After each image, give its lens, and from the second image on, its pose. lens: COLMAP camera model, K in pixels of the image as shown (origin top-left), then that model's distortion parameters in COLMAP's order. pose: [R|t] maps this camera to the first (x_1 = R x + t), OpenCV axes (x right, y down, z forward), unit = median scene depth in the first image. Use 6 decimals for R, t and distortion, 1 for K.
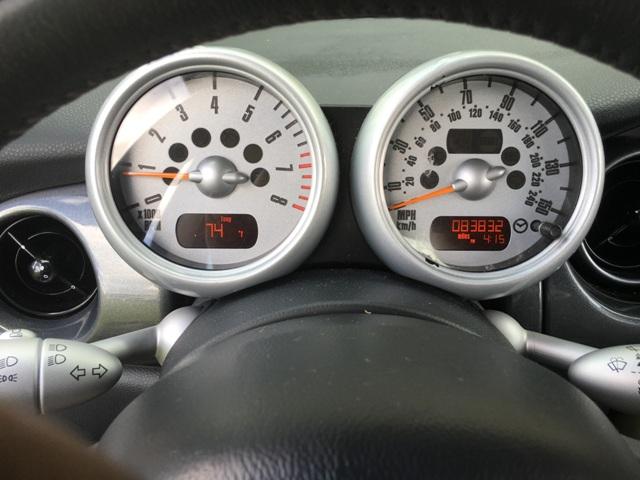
lens RADIAL K [[543.5, 0, 320.0], [0, 543.5, 240.0], [0, 0, 1]] dist [0.063770, -0.080152]
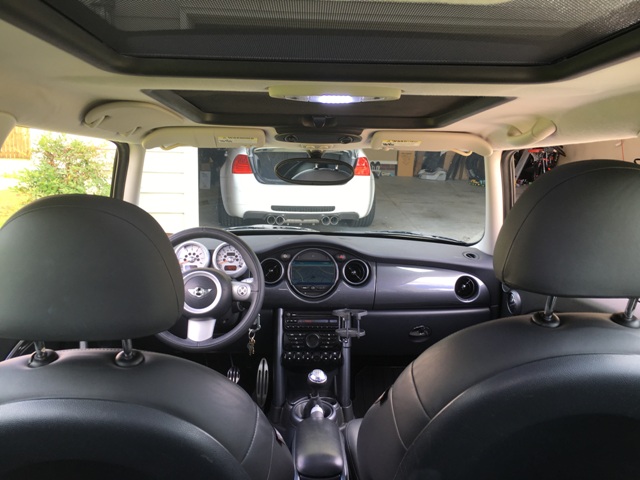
lens RADIAL K [[543.5, 0, 320.0], [0, 543.5, 240.0], [0, 0, 1]] dist [0.063770, -0.080152]
pose [[0.999952, -0.009783, 0.000544, 1.370904], [0.009339, 0.934765, -0.355143, 2.030219], [0.002966, 0.355131, 0.934812, -5.280256]]
